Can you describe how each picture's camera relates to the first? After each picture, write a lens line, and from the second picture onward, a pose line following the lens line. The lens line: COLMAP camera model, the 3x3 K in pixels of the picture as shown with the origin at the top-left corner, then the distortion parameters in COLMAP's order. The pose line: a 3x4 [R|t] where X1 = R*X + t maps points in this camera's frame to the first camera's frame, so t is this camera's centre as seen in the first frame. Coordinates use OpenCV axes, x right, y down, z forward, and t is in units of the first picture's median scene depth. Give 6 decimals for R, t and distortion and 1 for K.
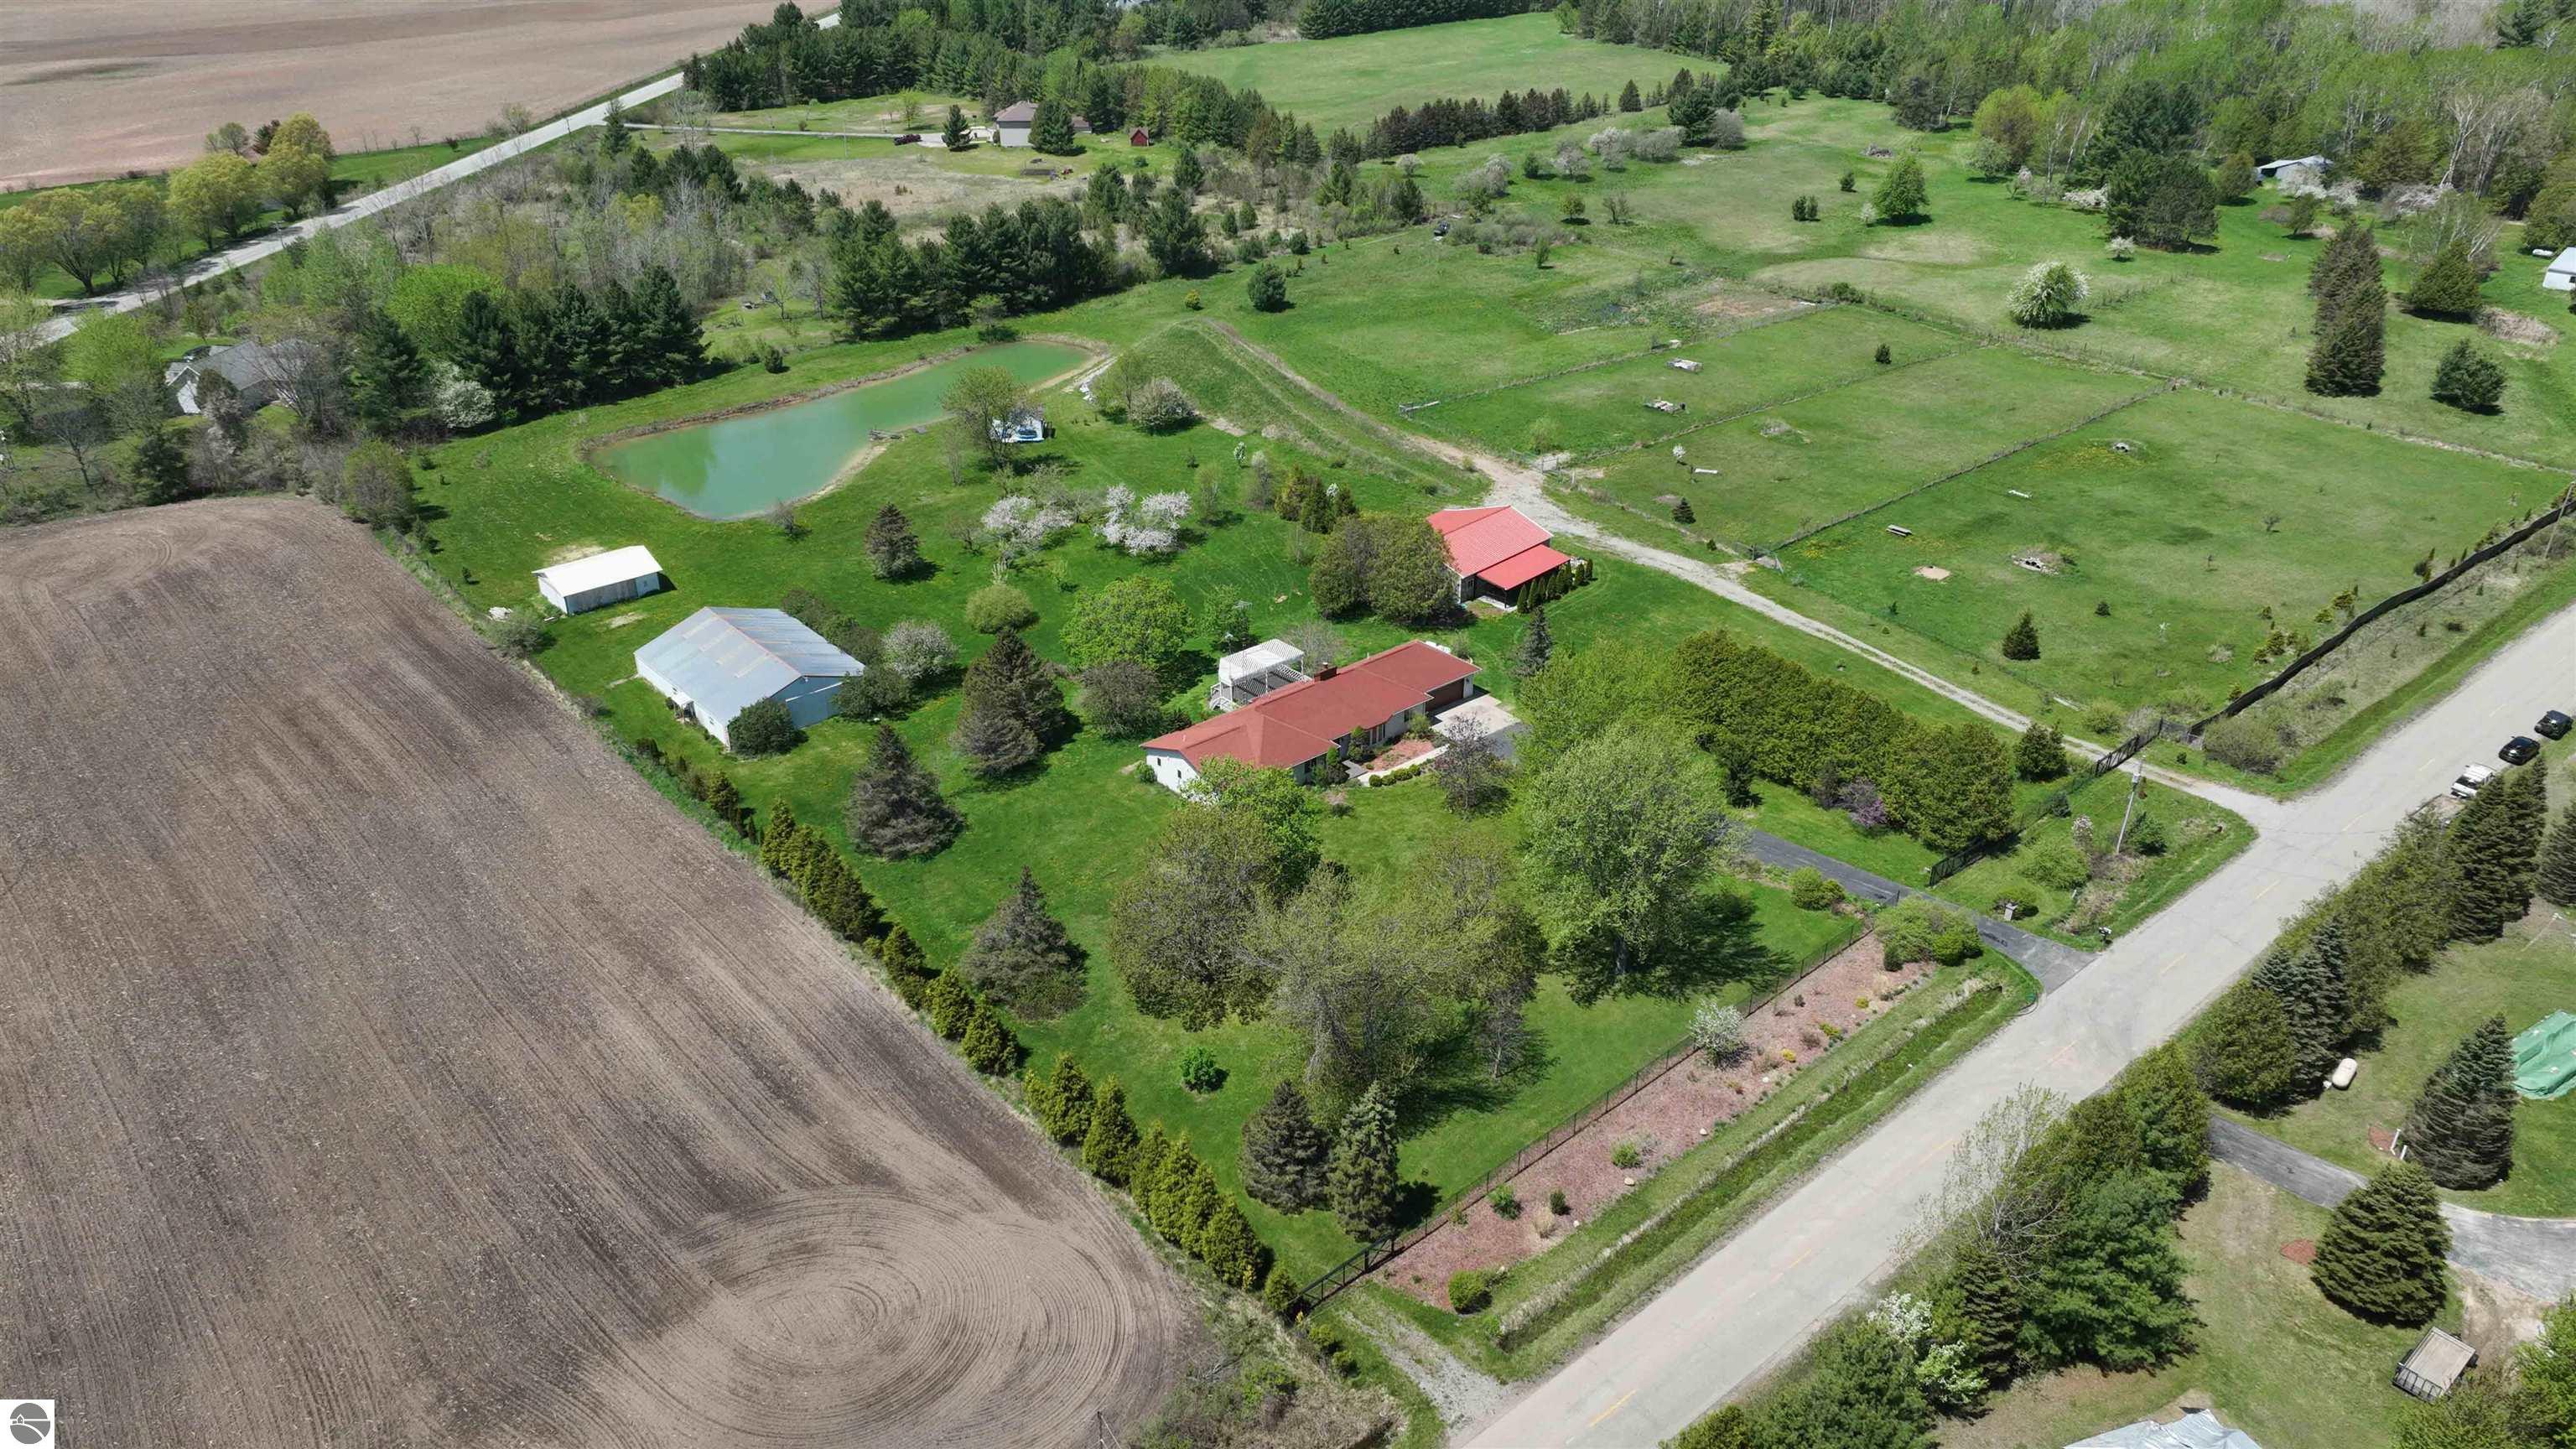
lens RADIAL K [[1819.6, 0, 1284.6], [0, 1819.6, 720.0], [0, 0, 1]] dist [0.002117, 0.009001]
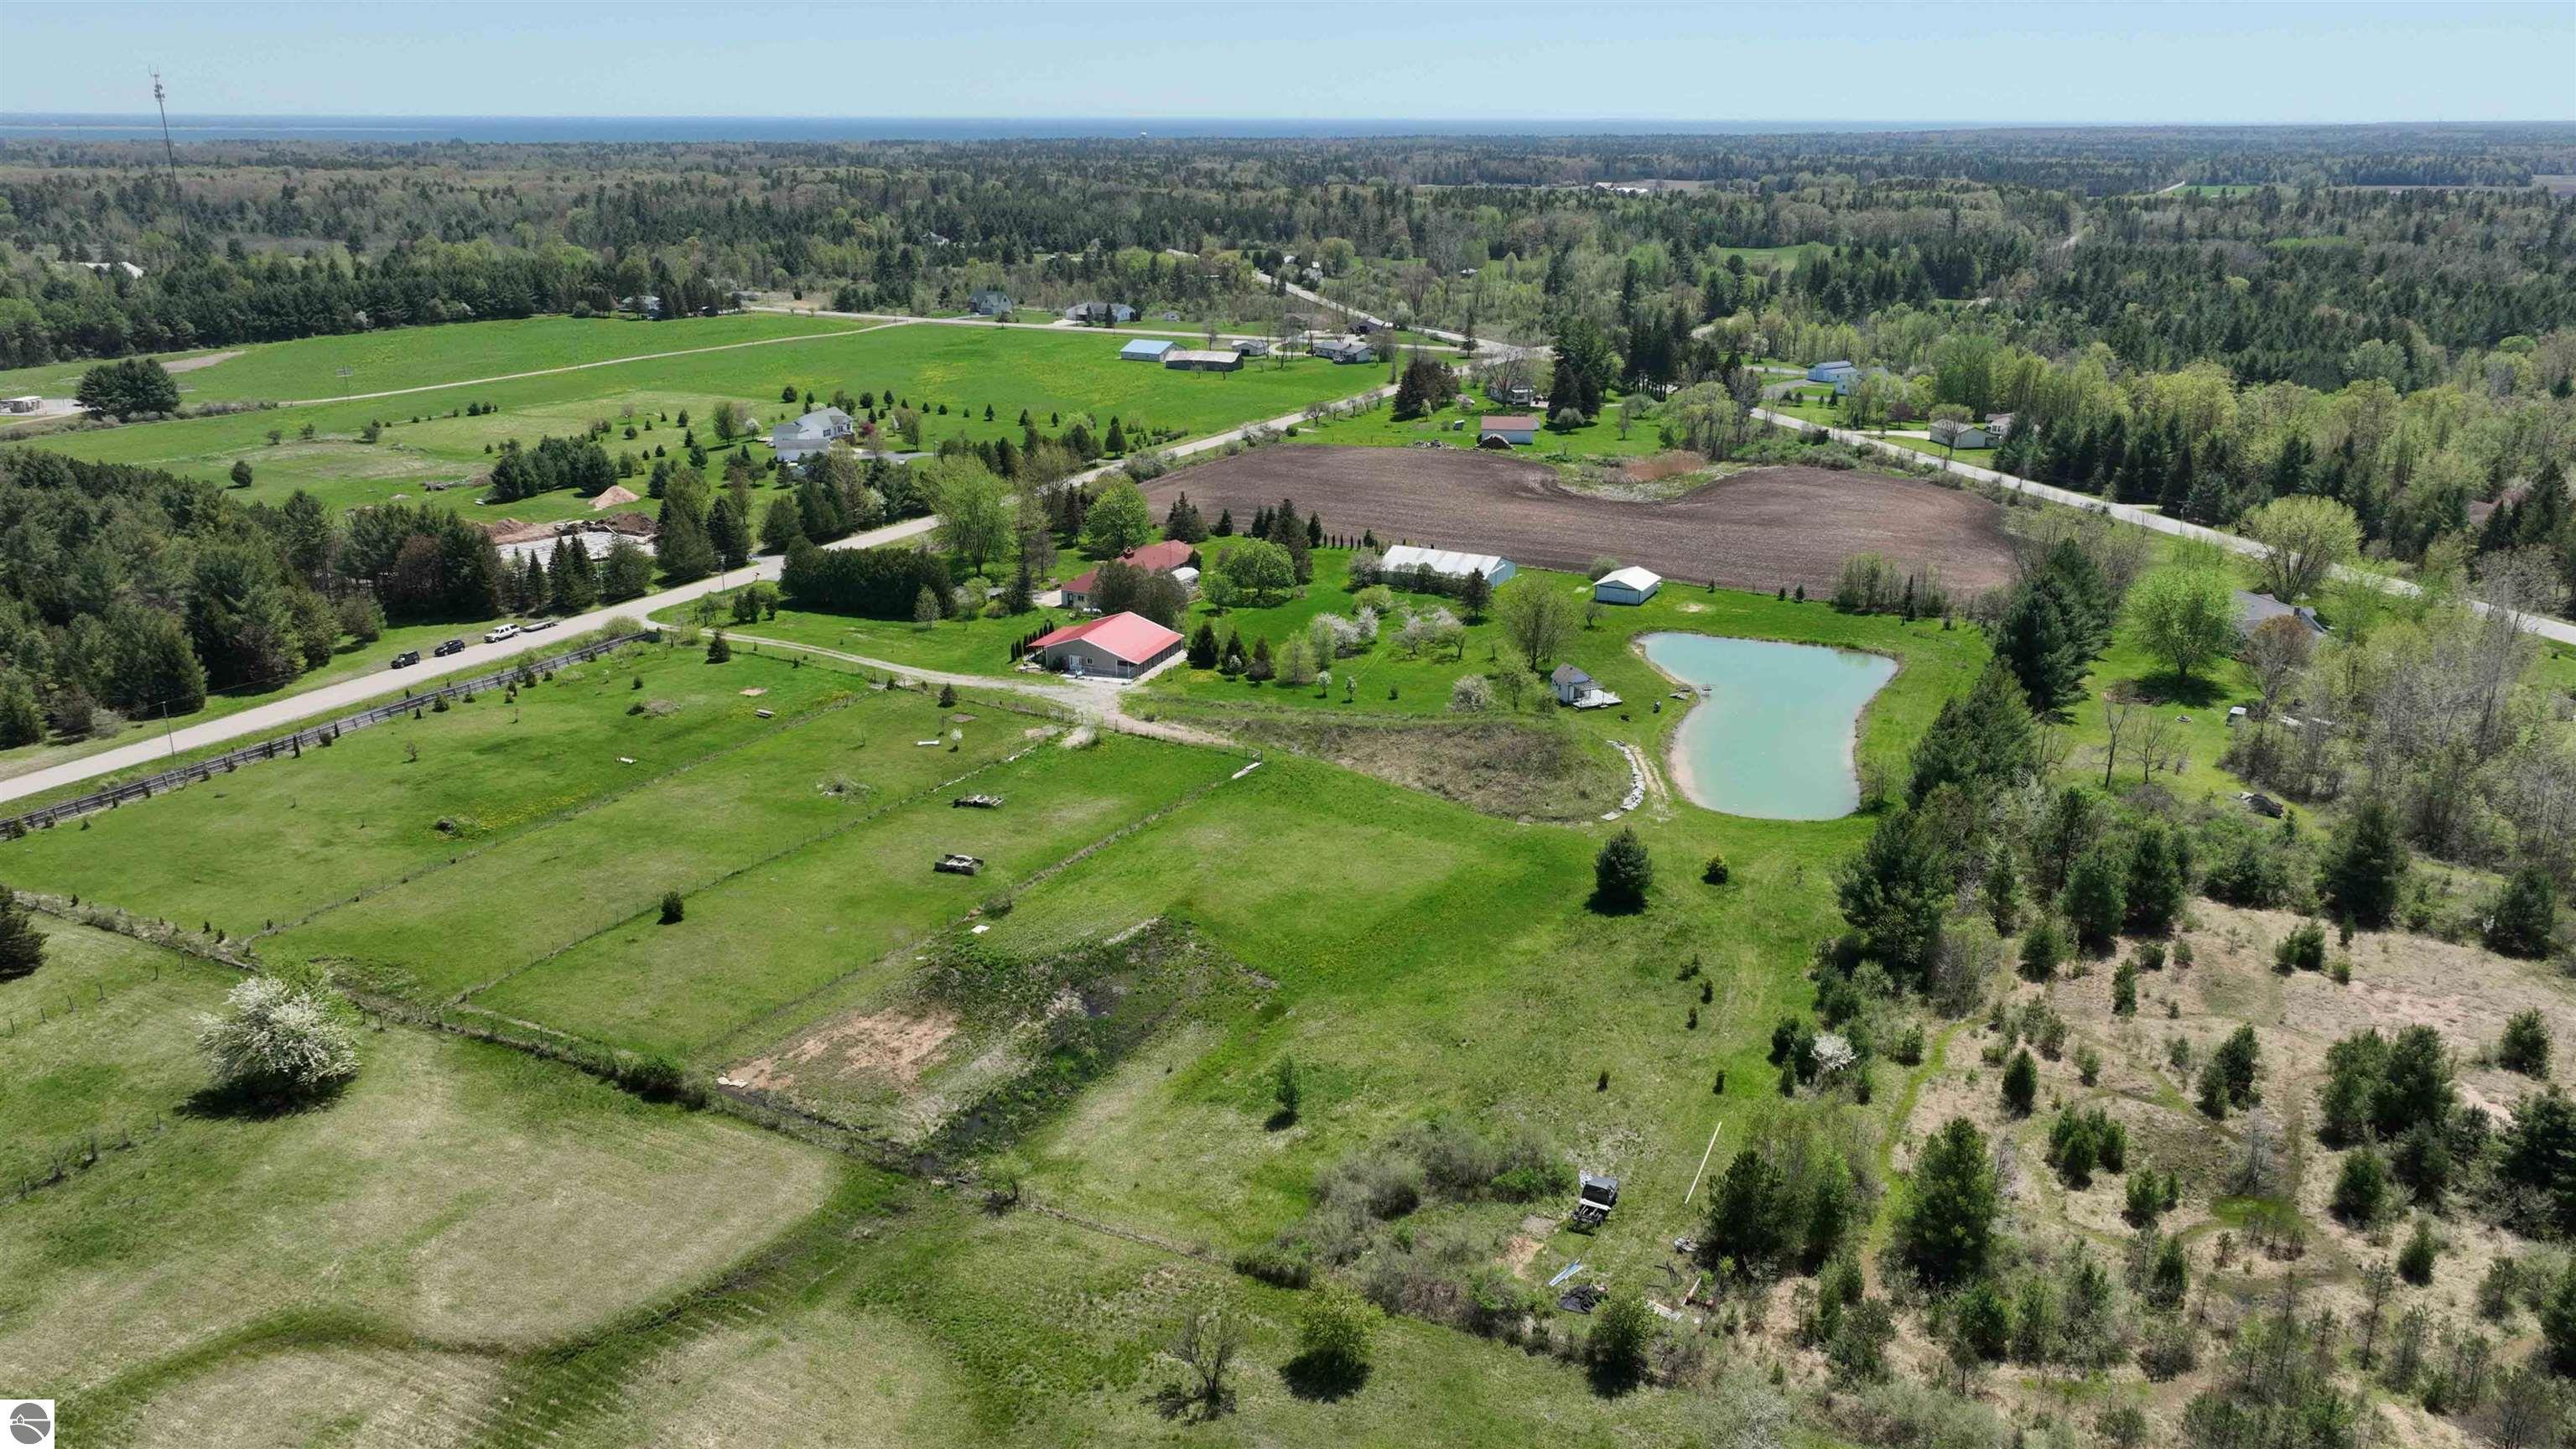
lens RADIAL K [[1819.6, 0, 1282.8], [0, 1819.6, 728.3], [0, 0, 1]] dist [0.002117, 0.009001]
pose [[-0.927121, 0.122029, -0.354339, 0.406262], [-0.170255, 0.705152, 0.688313, -0.878643], [0.333857, 0.698477, -0.632984, 1.700533]]
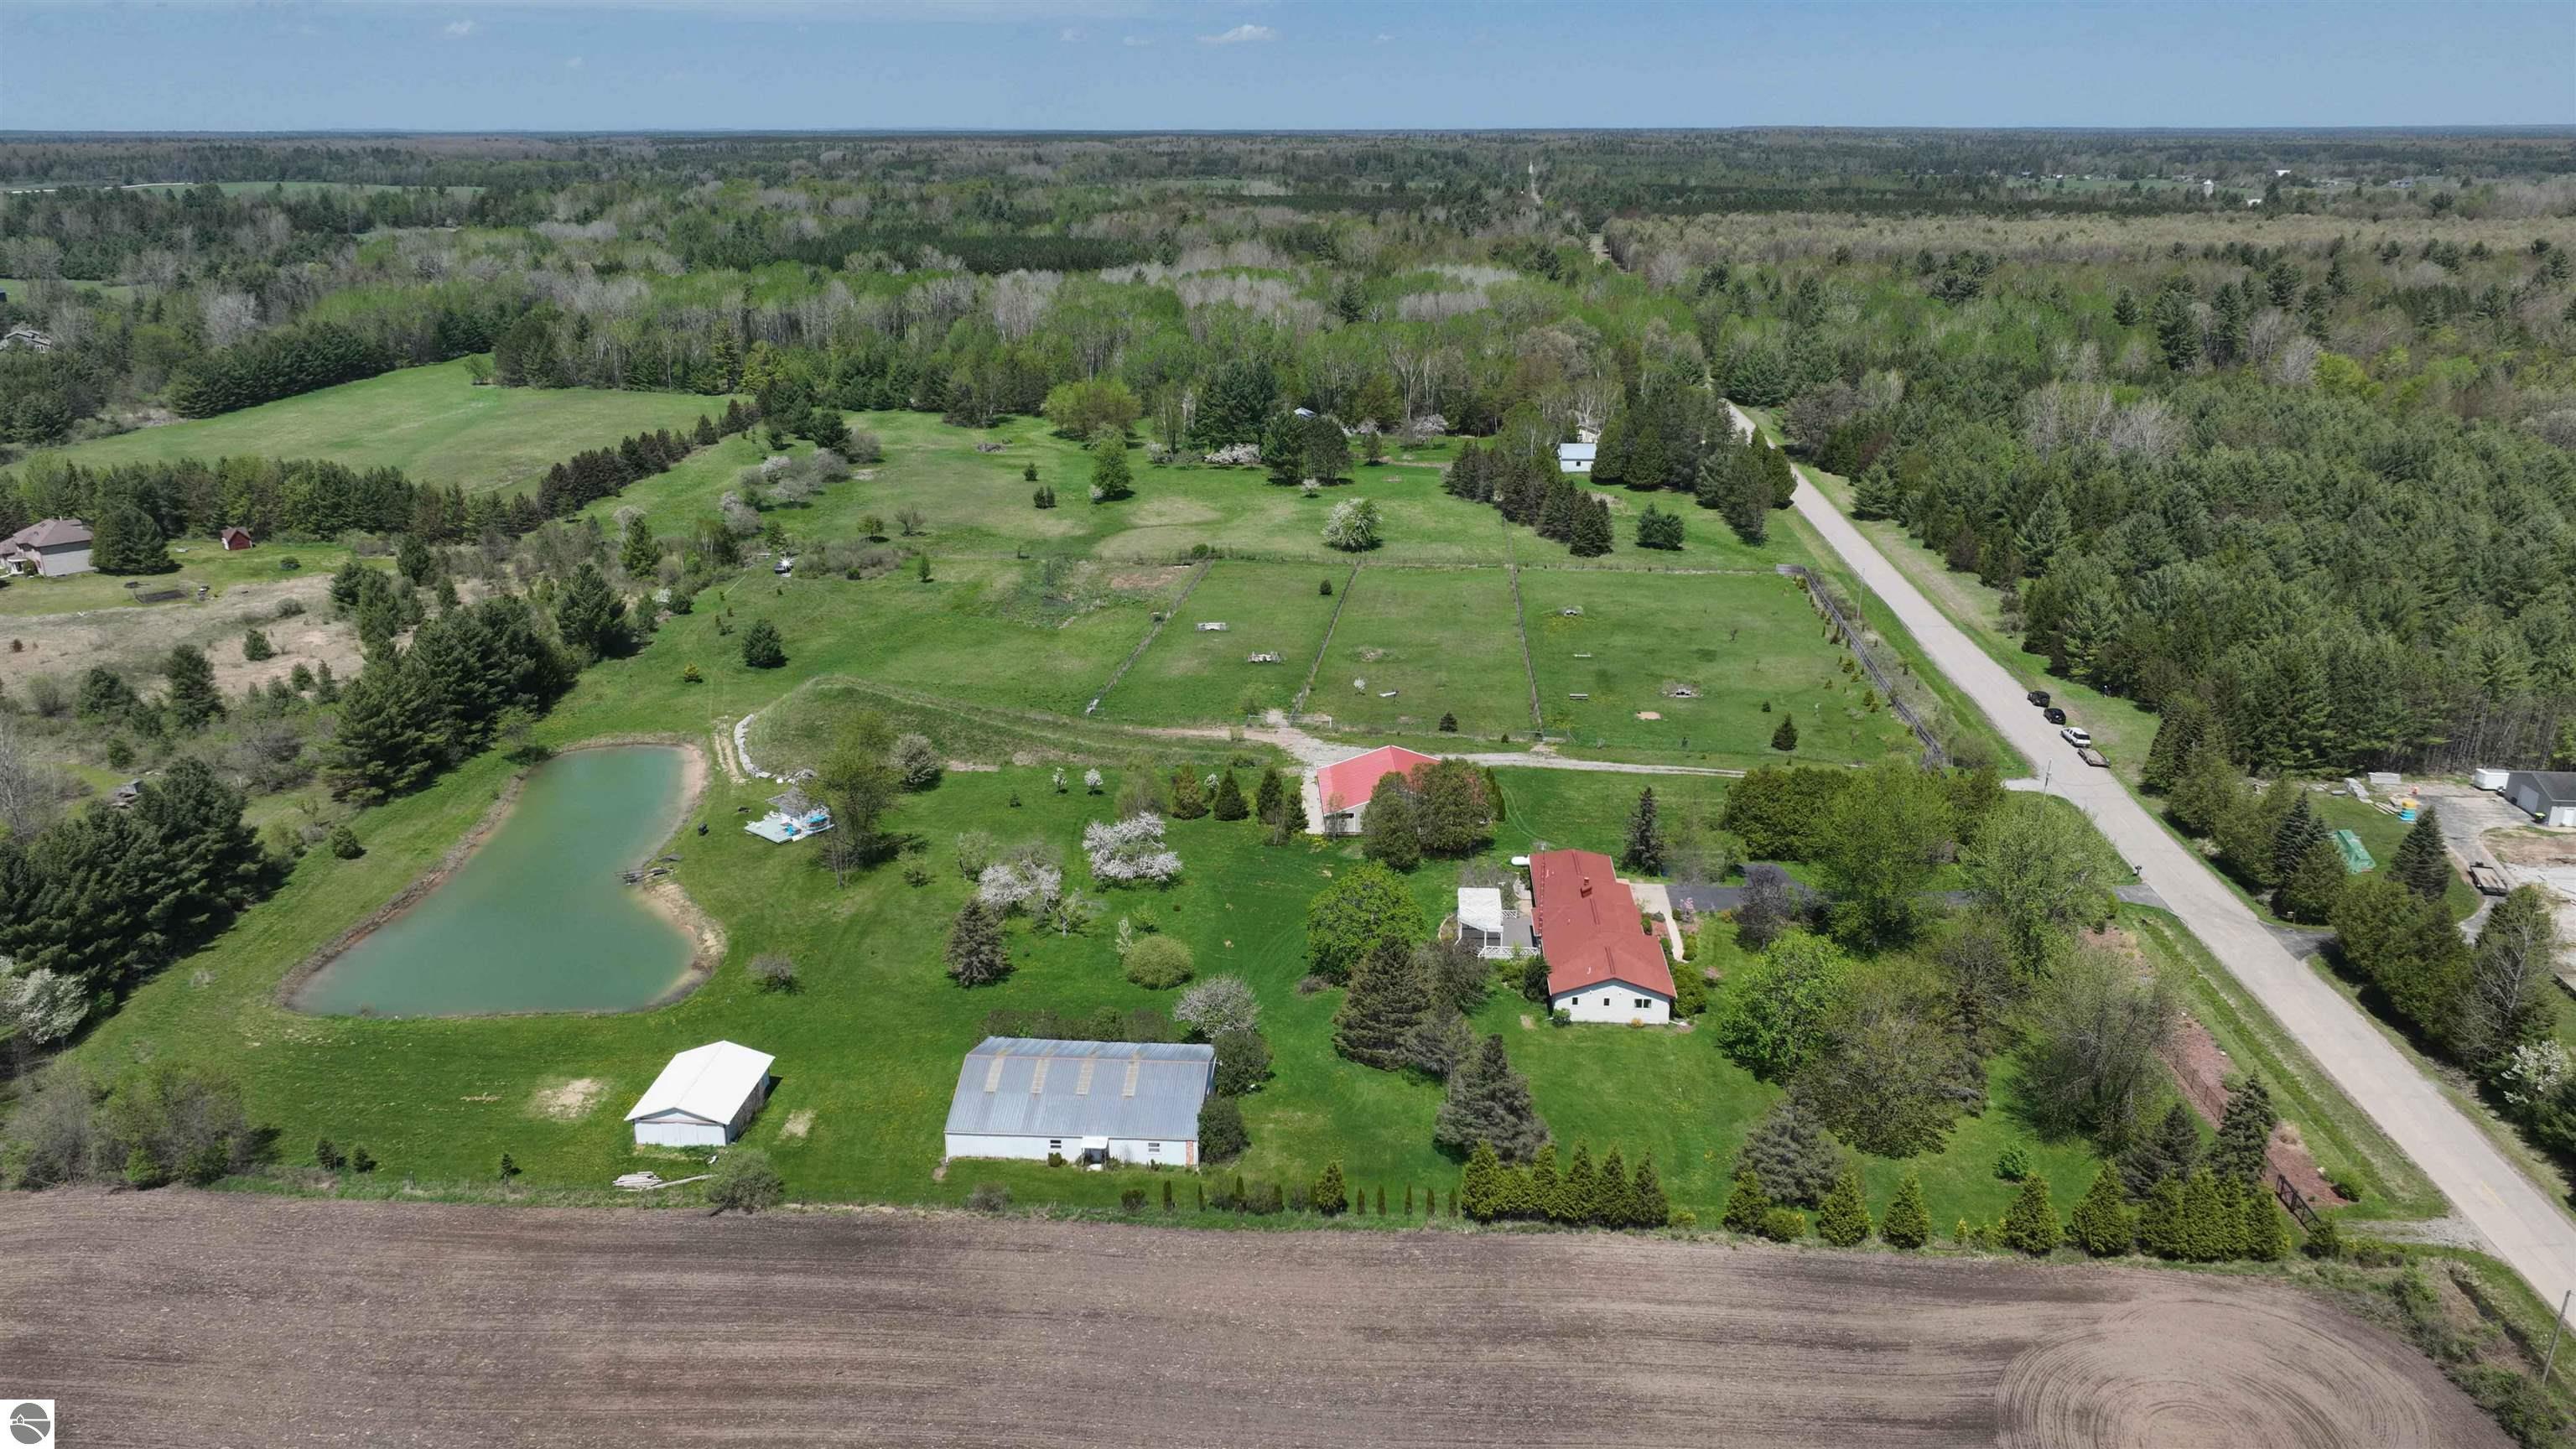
lens RADIAL K [[1819.6, 0, 1288.8], [0, 1819.6, 725.4], [0, 0, 1]] dist [0.002117, 0.009001]
pose [[0.698942, -0.223920, 0.679220, -0.595343], [0.330963, 0.943178, -0.029634, -0.104161], [-0.633990, 0.245509, 0.733336, 0.198594]]
